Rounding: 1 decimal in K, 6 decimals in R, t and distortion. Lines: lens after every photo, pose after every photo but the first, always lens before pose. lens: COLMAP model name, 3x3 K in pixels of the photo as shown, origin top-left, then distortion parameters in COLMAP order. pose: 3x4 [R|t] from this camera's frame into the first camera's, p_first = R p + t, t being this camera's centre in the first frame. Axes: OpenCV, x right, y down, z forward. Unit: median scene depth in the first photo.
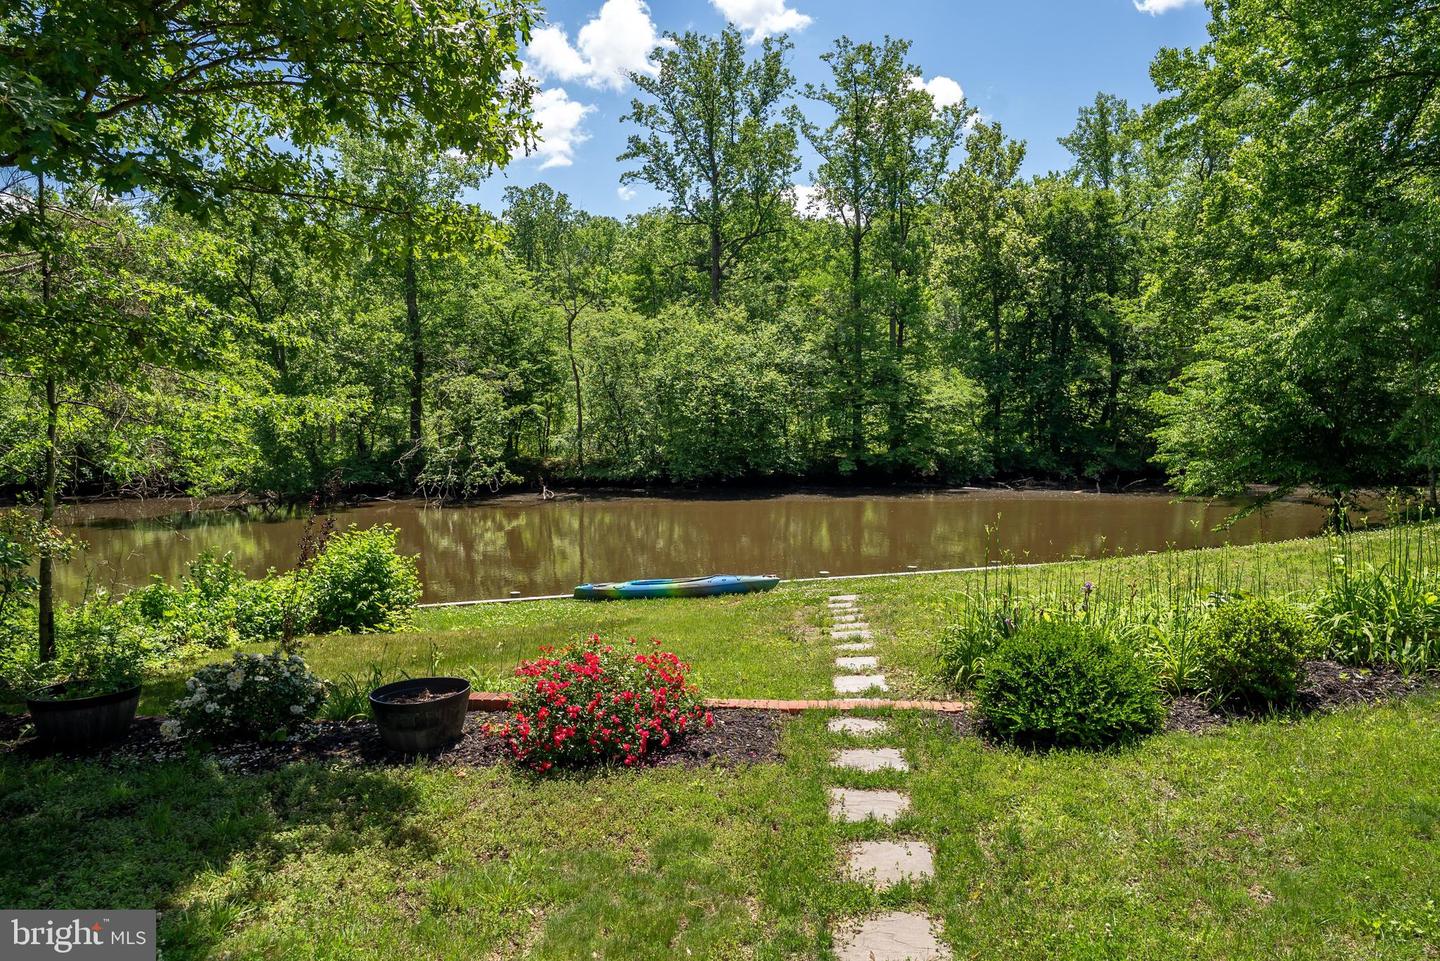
lens RADIAL K [[894.7, 0, 757.6], [0, 894.7, 474.5], [0, 0, 1]] dist [0.019279, -0.001277]
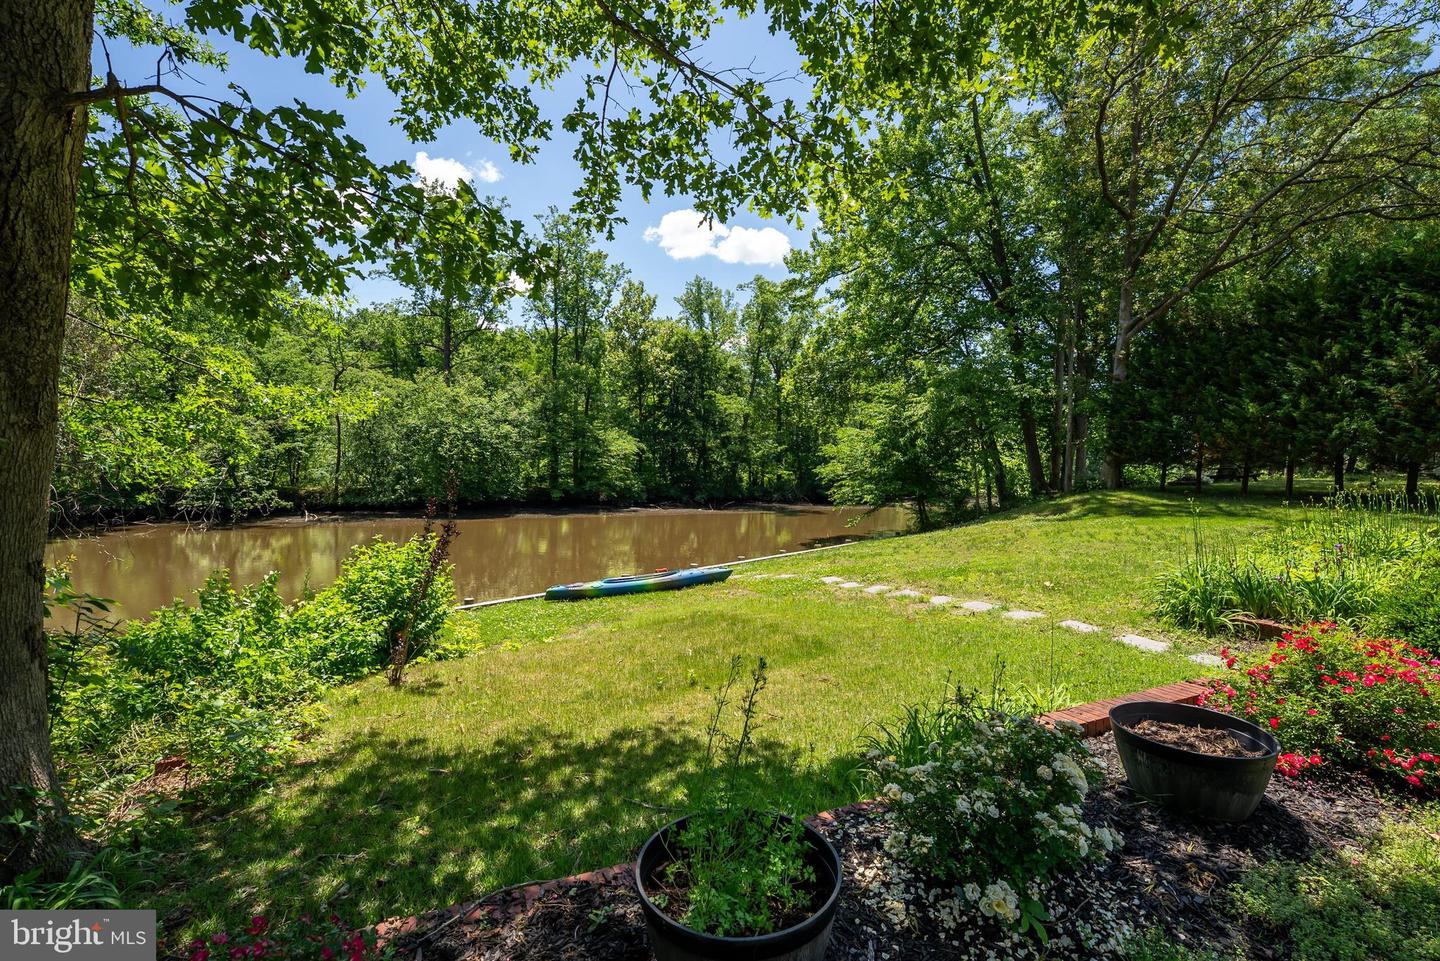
lens RADIAL K [[560.8, 0, 720.0], [0, 560.8, 480.5], [0, 0, 1]] dist [-0.027400, 0.000056]
pose [[0.882257, 0.010901, 0.470642, -0.088778], [0.007706, 0.999264, -0.037590, 0.004898], [-0.470705, 0.036791, 0.881523, 0.074117]]
